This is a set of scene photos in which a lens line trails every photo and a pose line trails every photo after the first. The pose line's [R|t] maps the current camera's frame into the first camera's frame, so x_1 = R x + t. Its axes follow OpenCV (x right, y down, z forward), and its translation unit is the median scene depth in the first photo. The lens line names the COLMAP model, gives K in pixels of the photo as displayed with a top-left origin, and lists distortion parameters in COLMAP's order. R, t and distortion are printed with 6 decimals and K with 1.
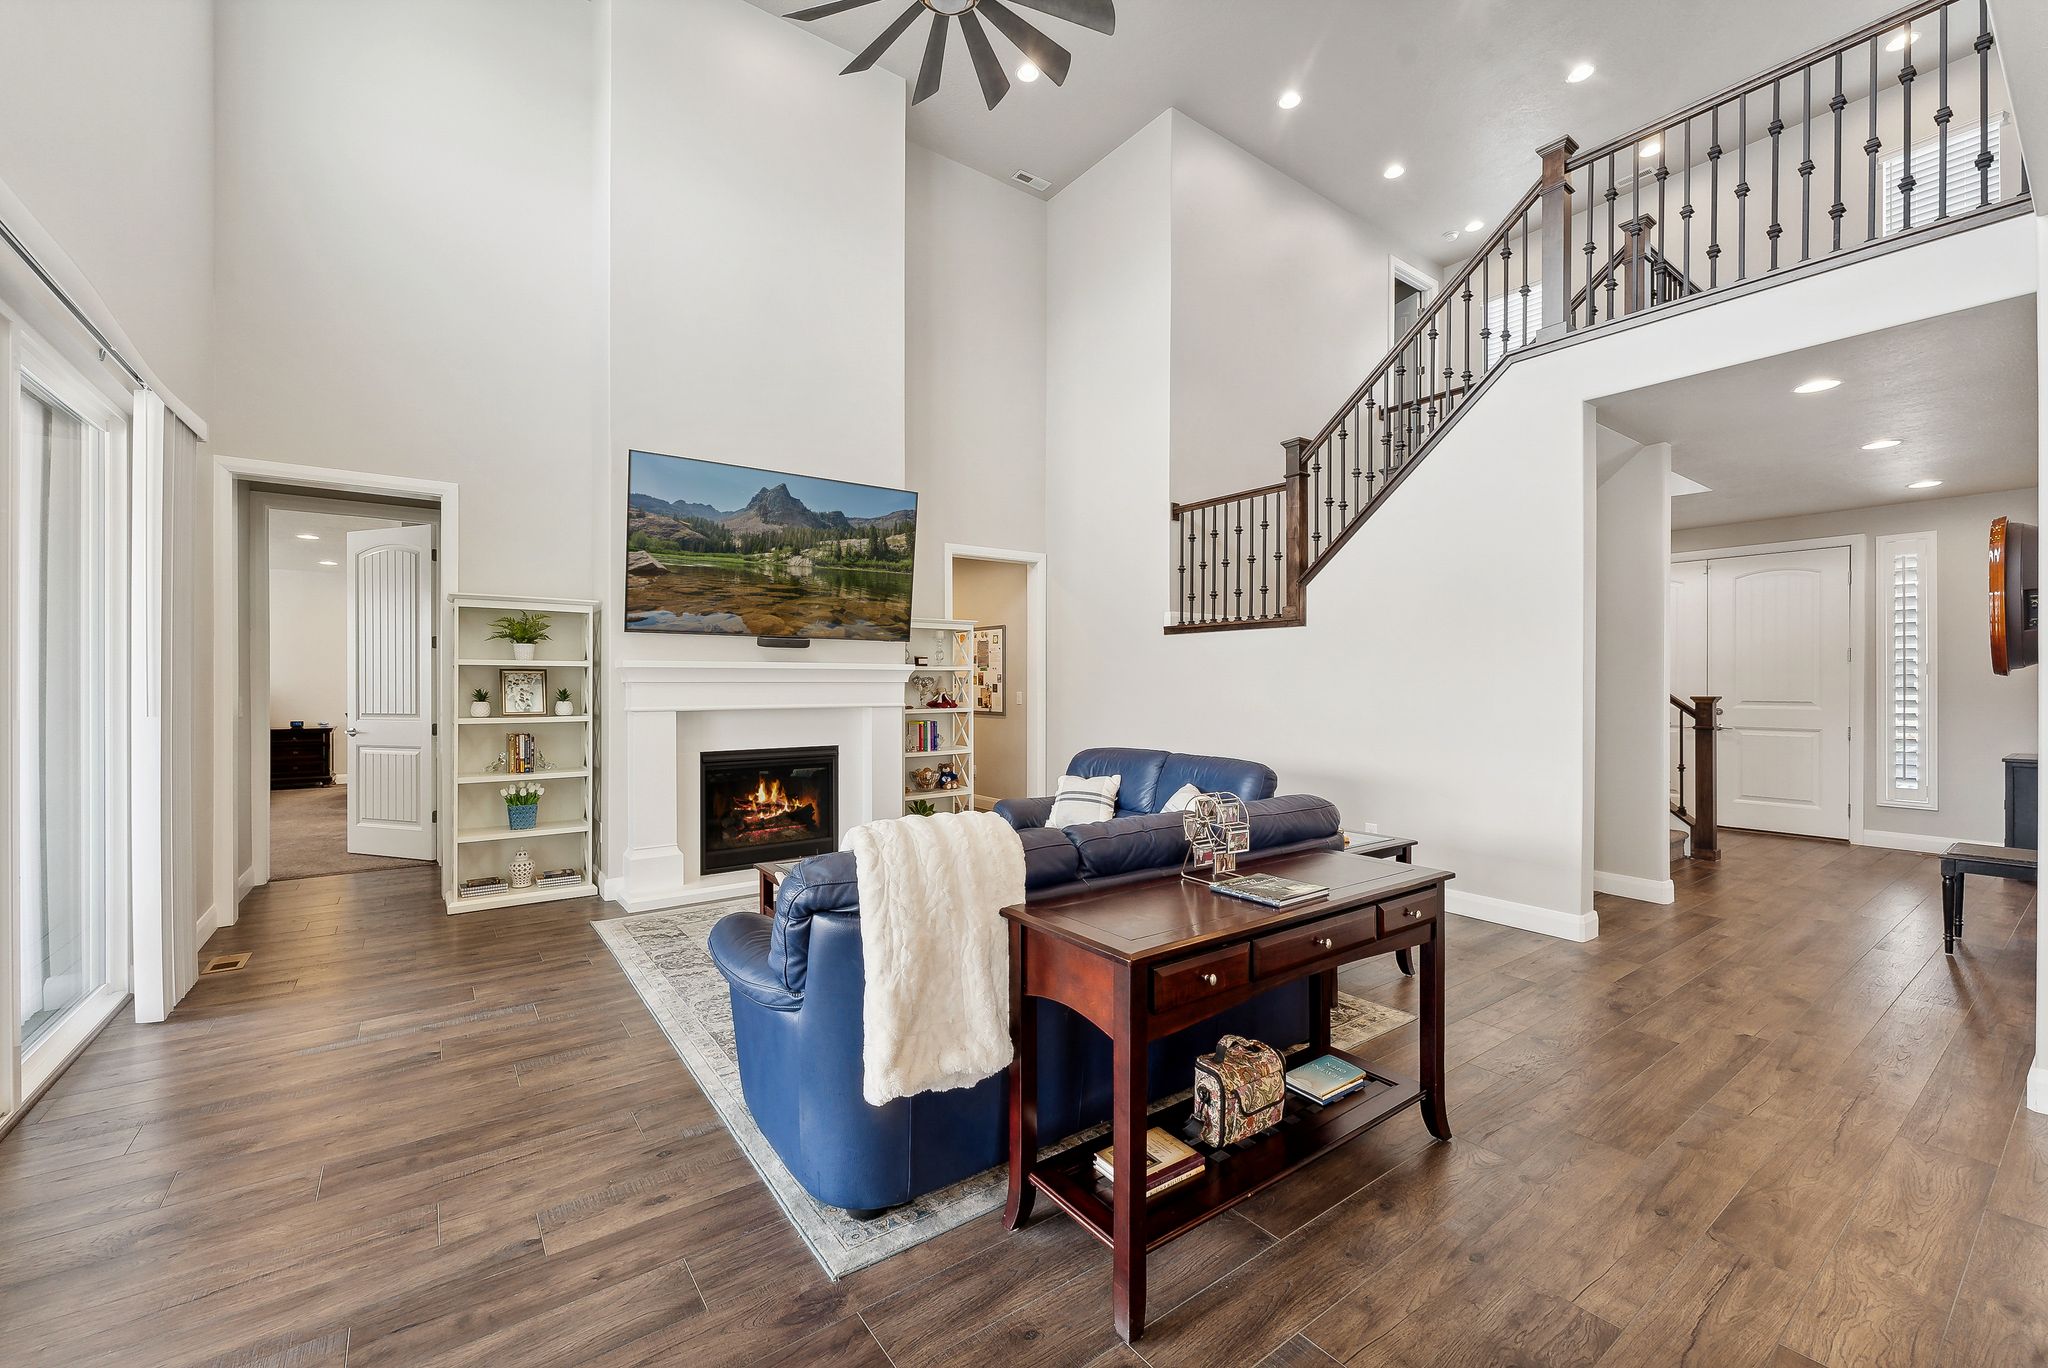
lens RADIAL K [[836.6, 0, 1019.2], [0, 836.6, 684.8], [0, 0, 1]] dist [-0.001516, 0.000117]
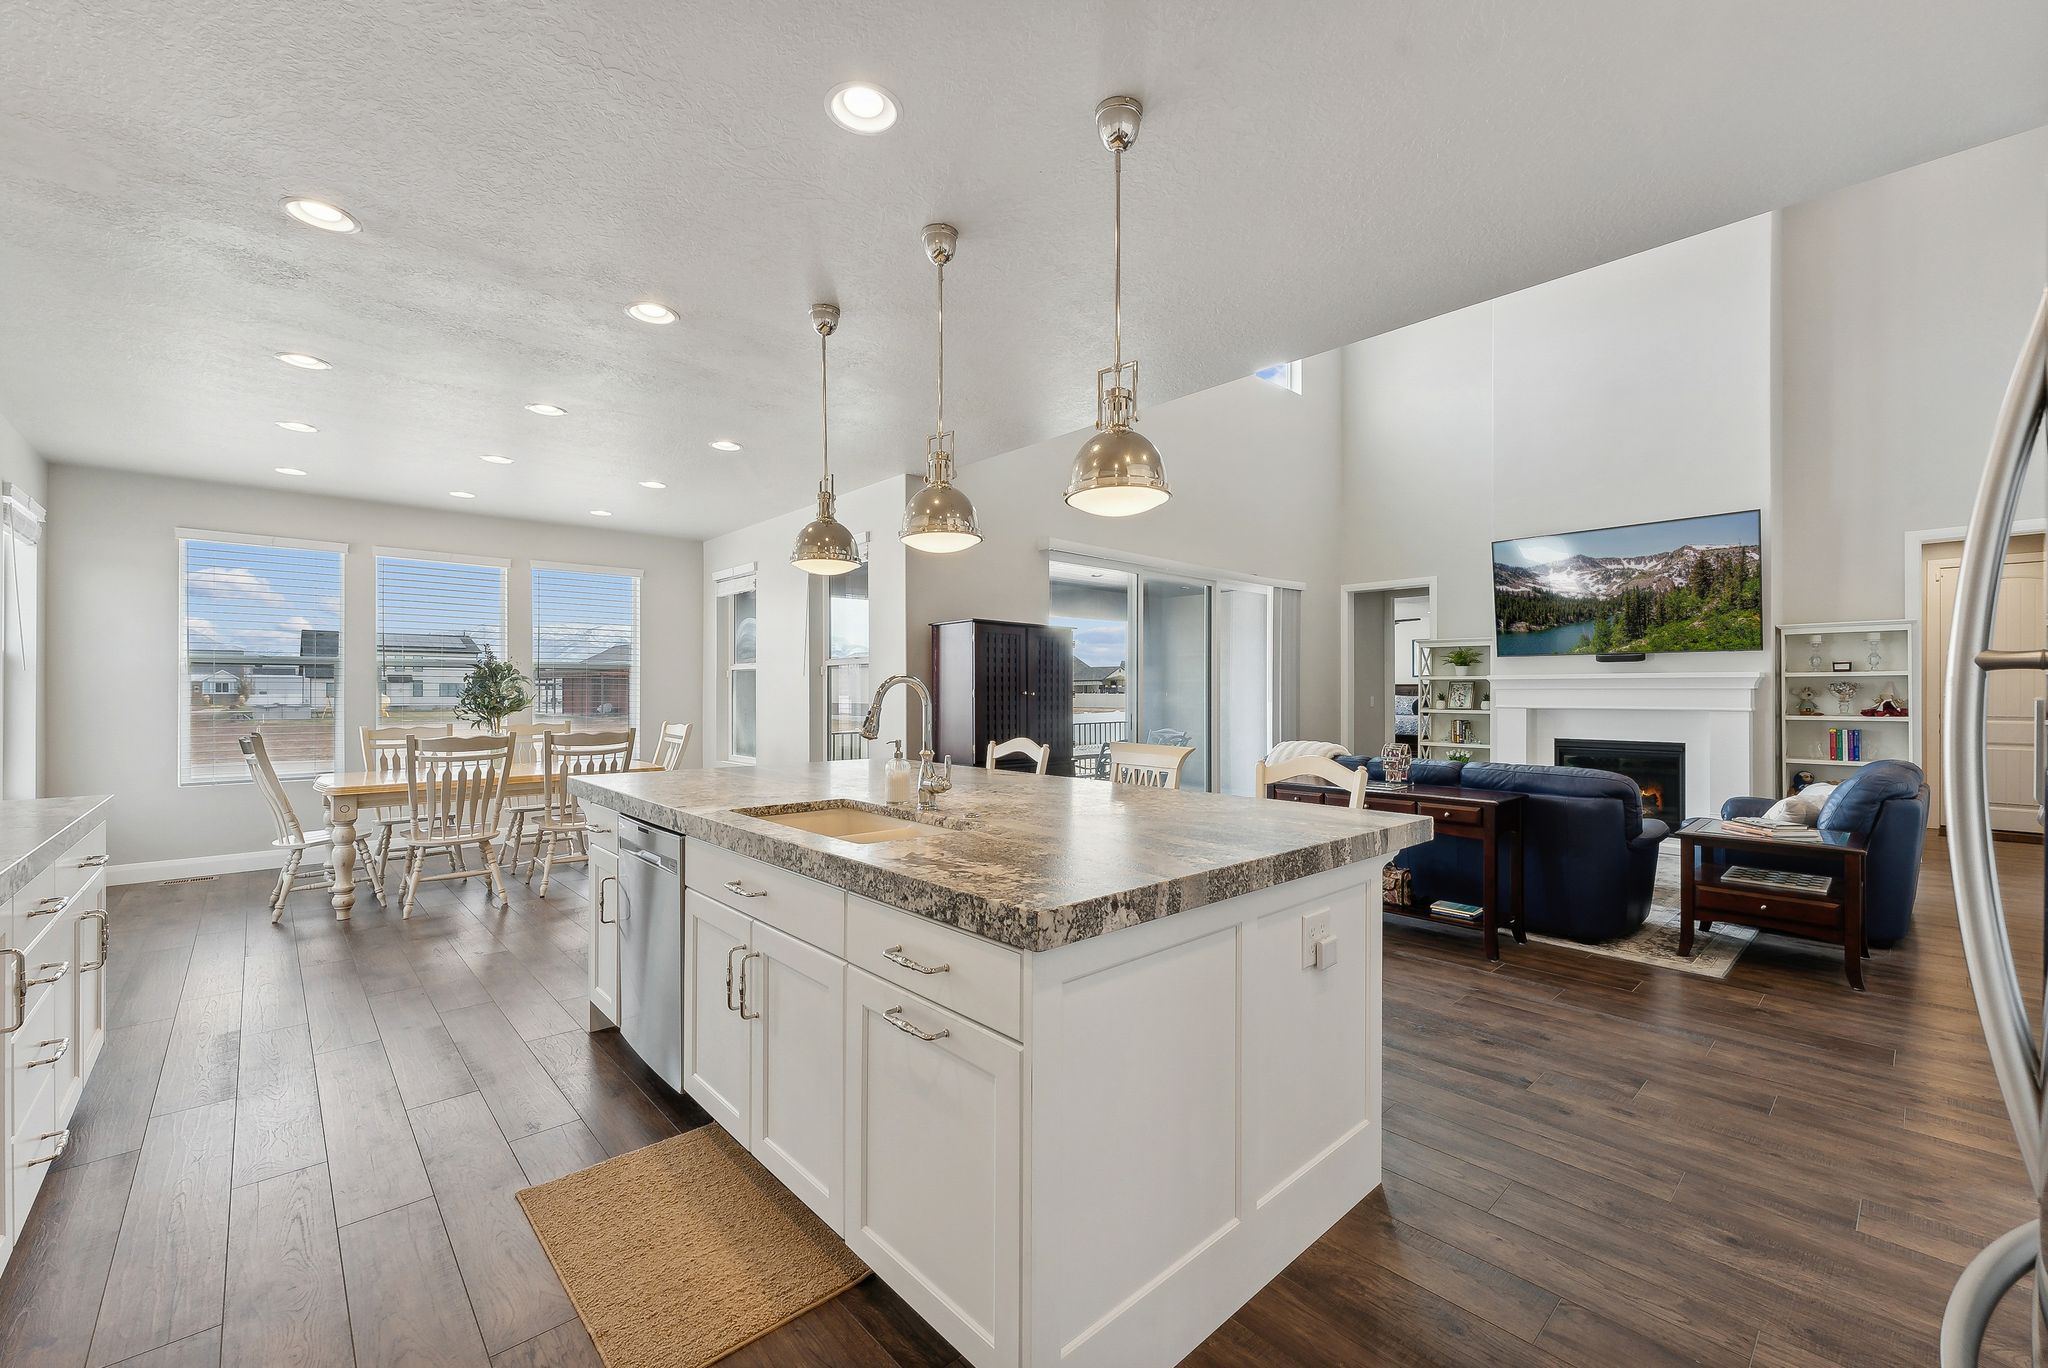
lens RADIAL K [[836.6, 0, 1018.3], [0, 836.6, 684.9], [0, 0, 1]] dist [-0.001516, 0.000117]
pose [[0.116619, -0.003948, -0.993169, 0.949290], [0.003237, 0.999988, -0.003595, -0.008571], [0.993171, -0.002795, 0.116630, -0.072791]]
